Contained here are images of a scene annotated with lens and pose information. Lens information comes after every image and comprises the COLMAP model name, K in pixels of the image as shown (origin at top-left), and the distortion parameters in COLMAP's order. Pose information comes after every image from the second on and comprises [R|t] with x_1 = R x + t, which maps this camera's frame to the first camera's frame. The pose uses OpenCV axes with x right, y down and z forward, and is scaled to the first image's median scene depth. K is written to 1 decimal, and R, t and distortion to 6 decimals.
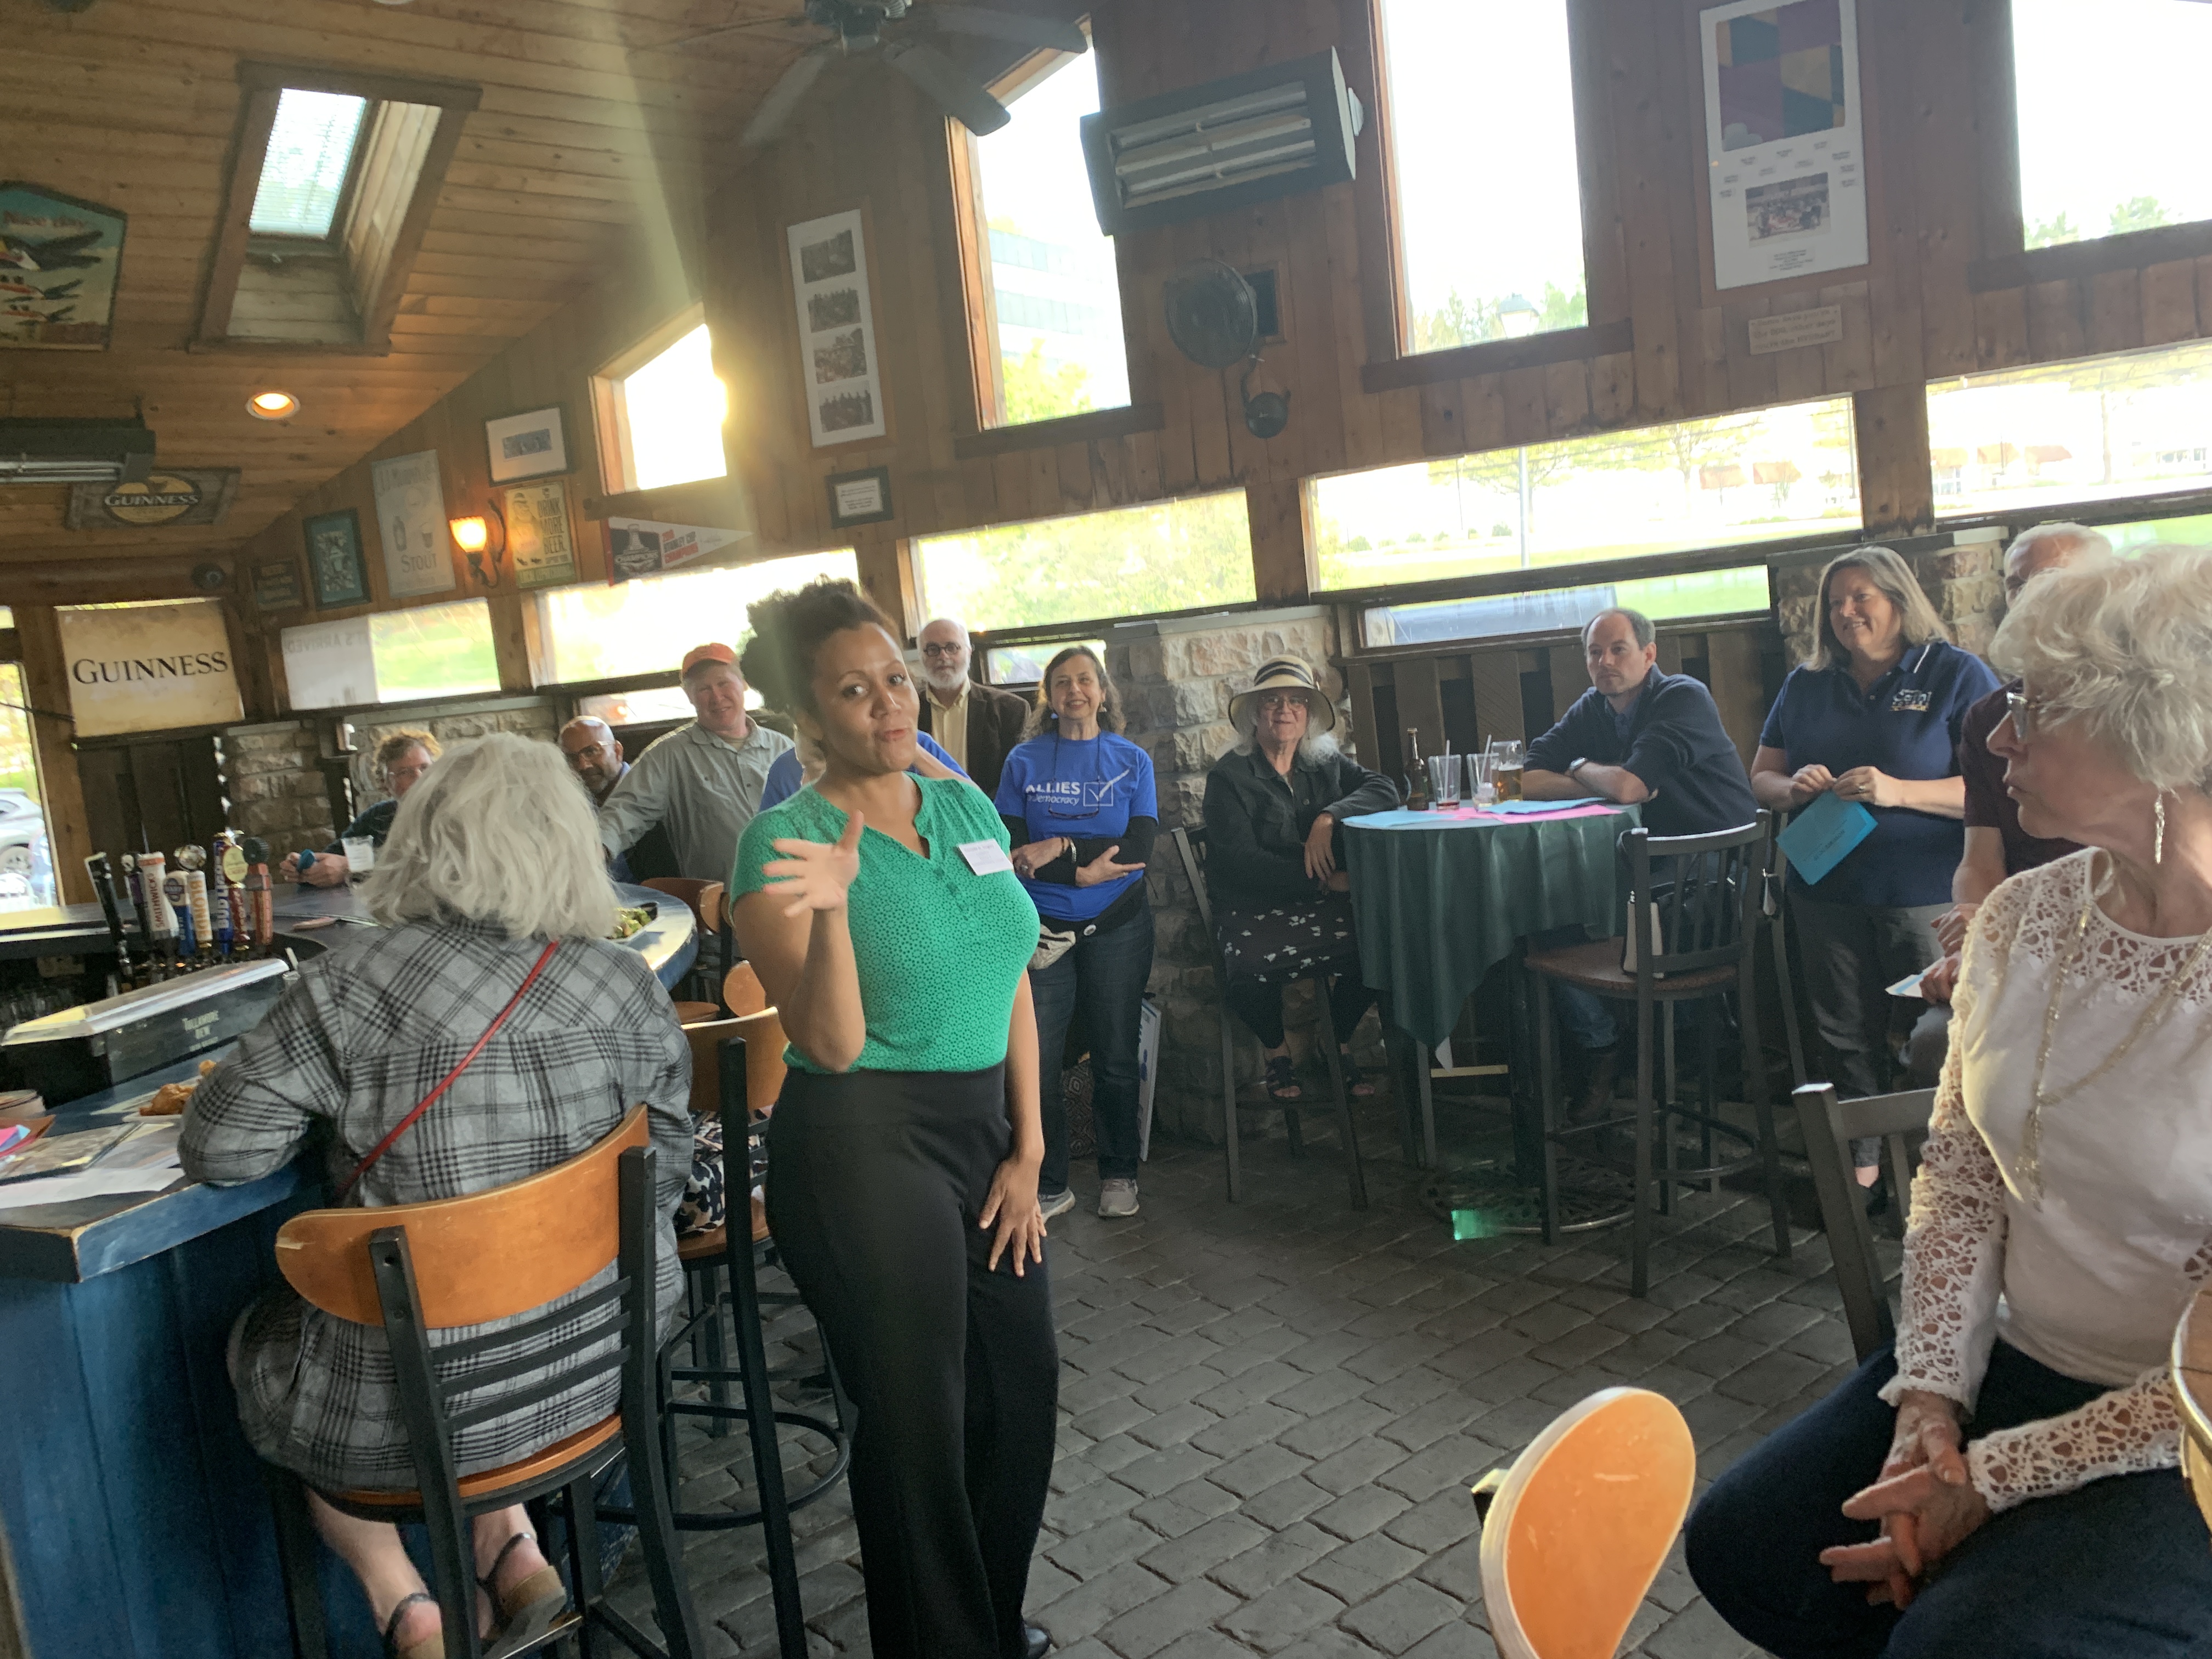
lens RADIAL K [[1690.4, 0, 1089.4], [0, 1690.4, 816.6], [0, 0, 1]] dist [0.043772, -0.048546]
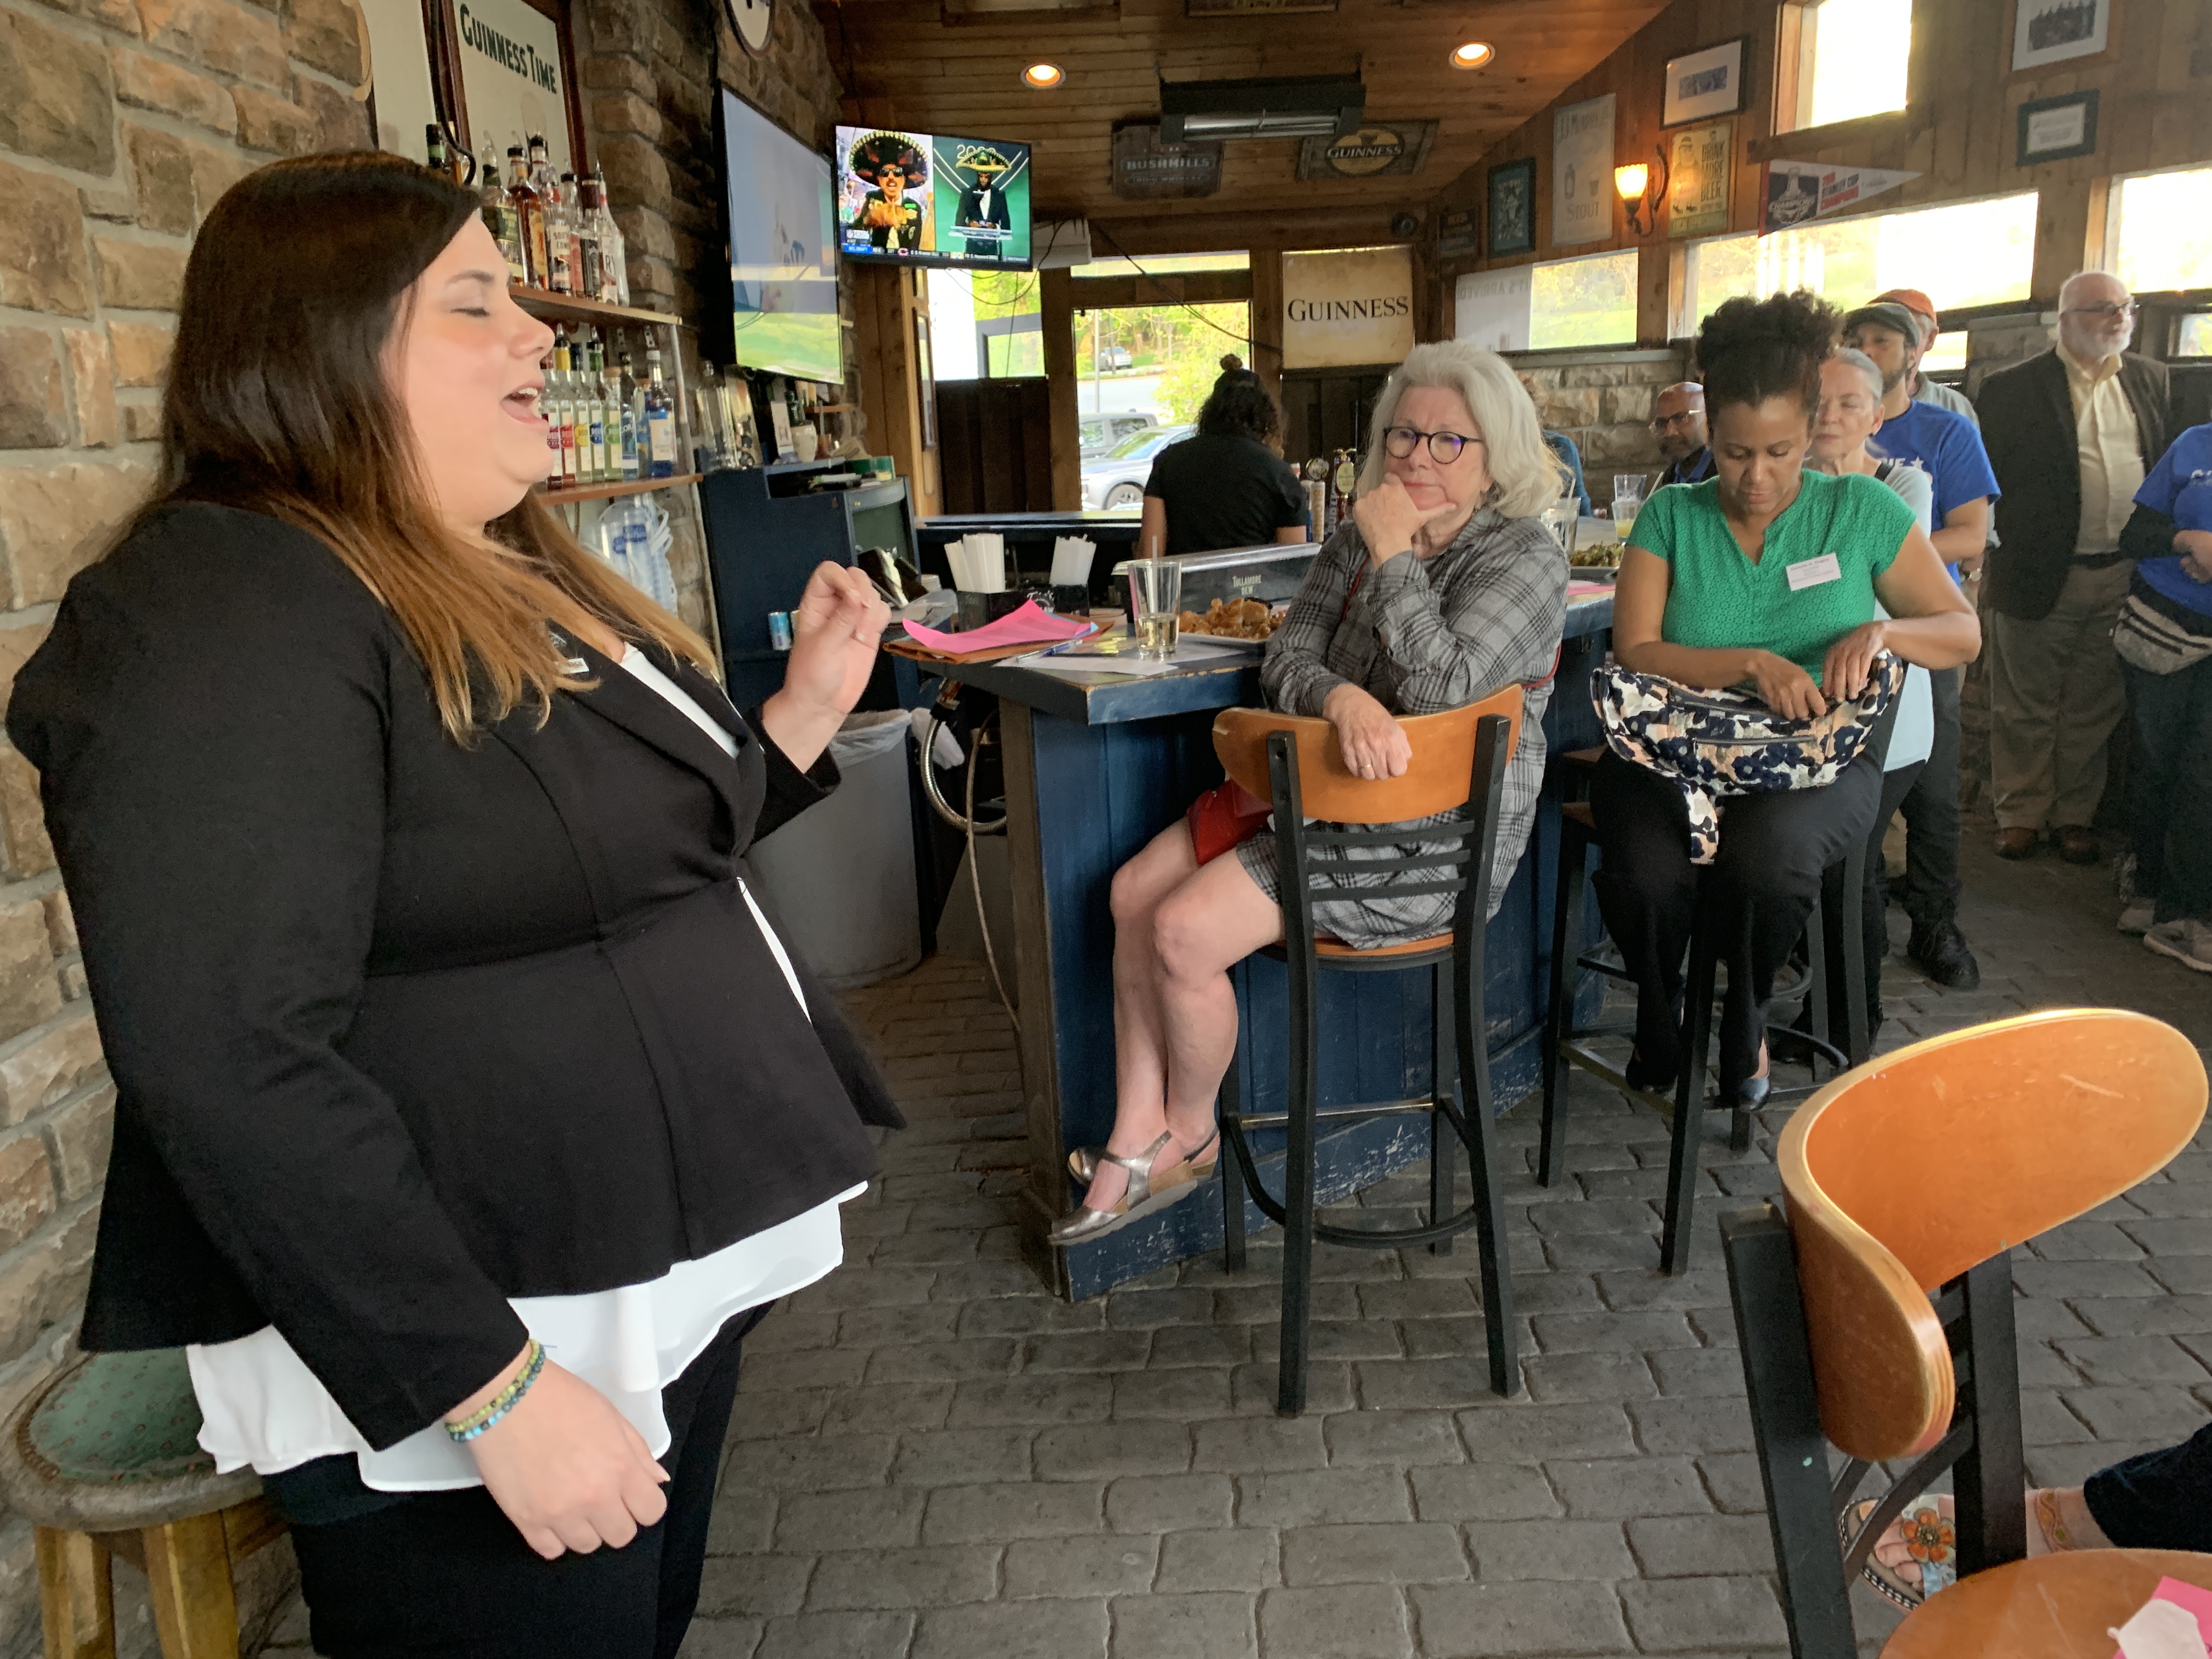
lens RADIAL K [[1690.4, 0, 1108.6], [0, 1690.4, 805.5], [0, 0, 1]] dist [0.043772, -0.048546]
pose [[0.782734, 0.208472, -0.586402, 0.075267], [-0.099490, 0.972025, 0.212765, 0.012172], [0.614353, -0.108198, 0.781578, -0.024532]]
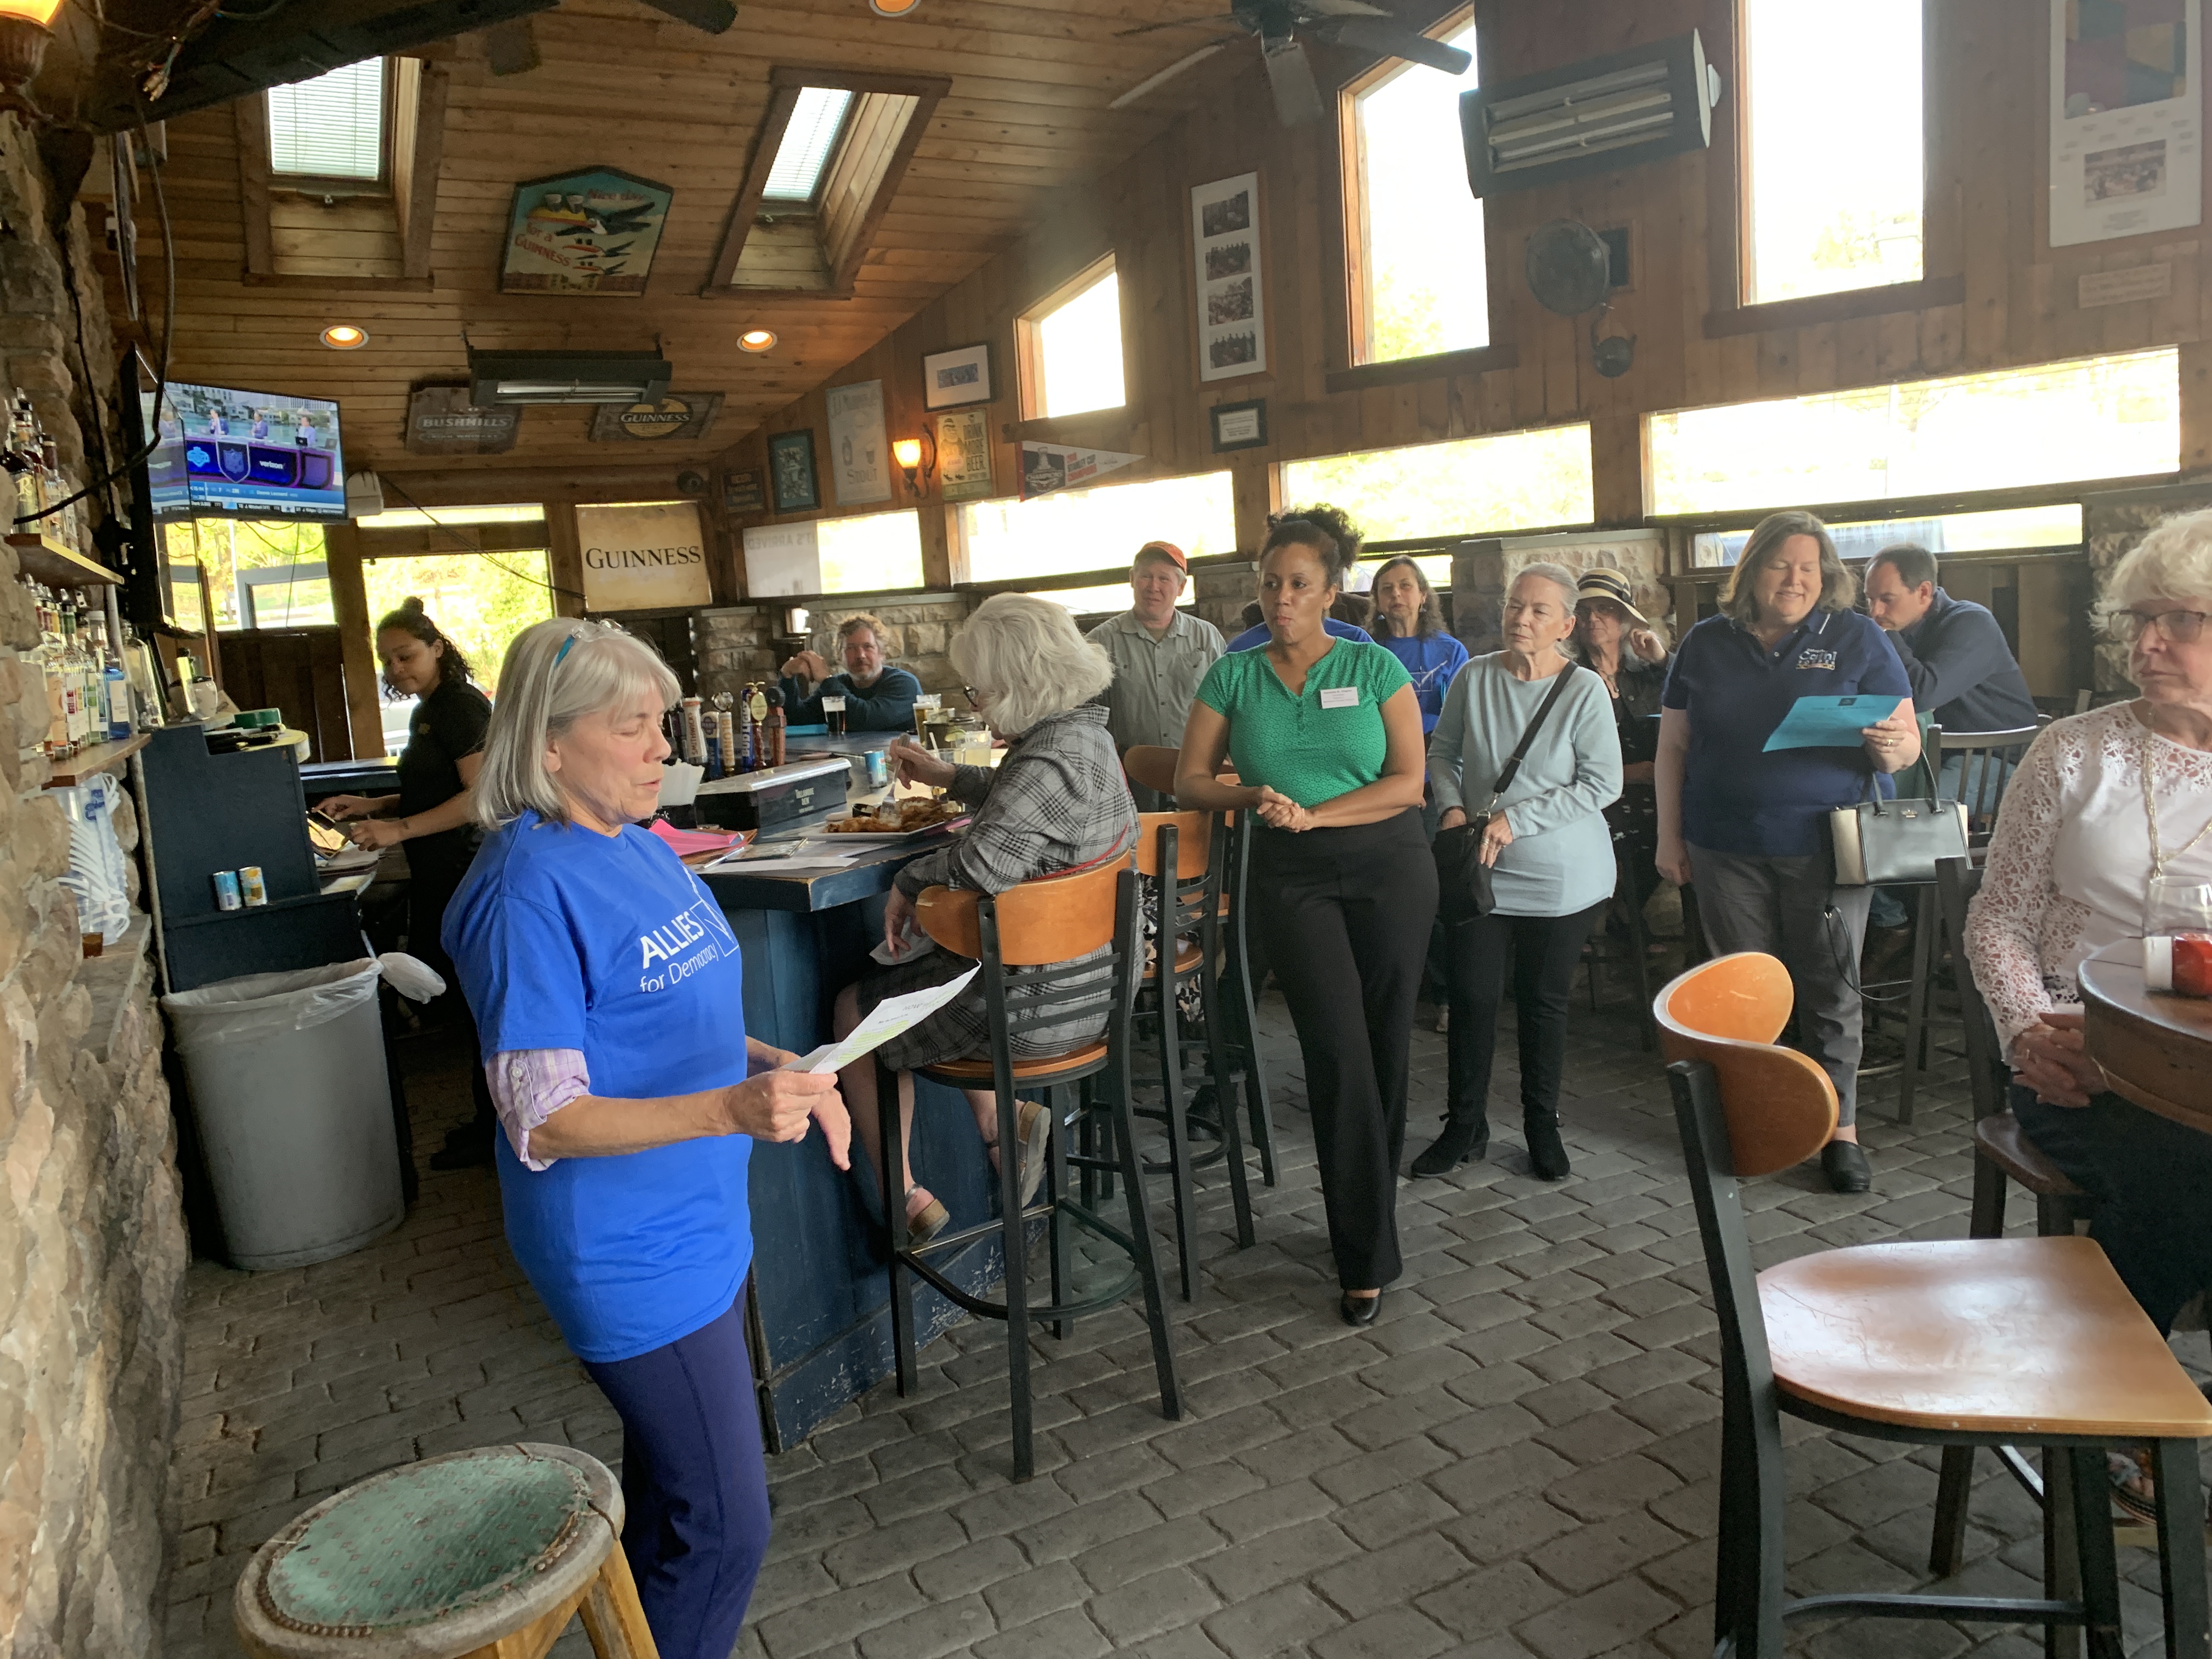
lens RADIAL K [[1690.4, 0, 1091.4], [0, 1690.4, 801.1], [0, 0, 1]] dist [0.043772, -0.048546]
pose [[0.981098, 0.057764, -0.184690, -0.008714], [-0.051183, 0.997880, 0.040207, 0.026079], [0.186621, -0.029994, 0.981974, -0.166105]]
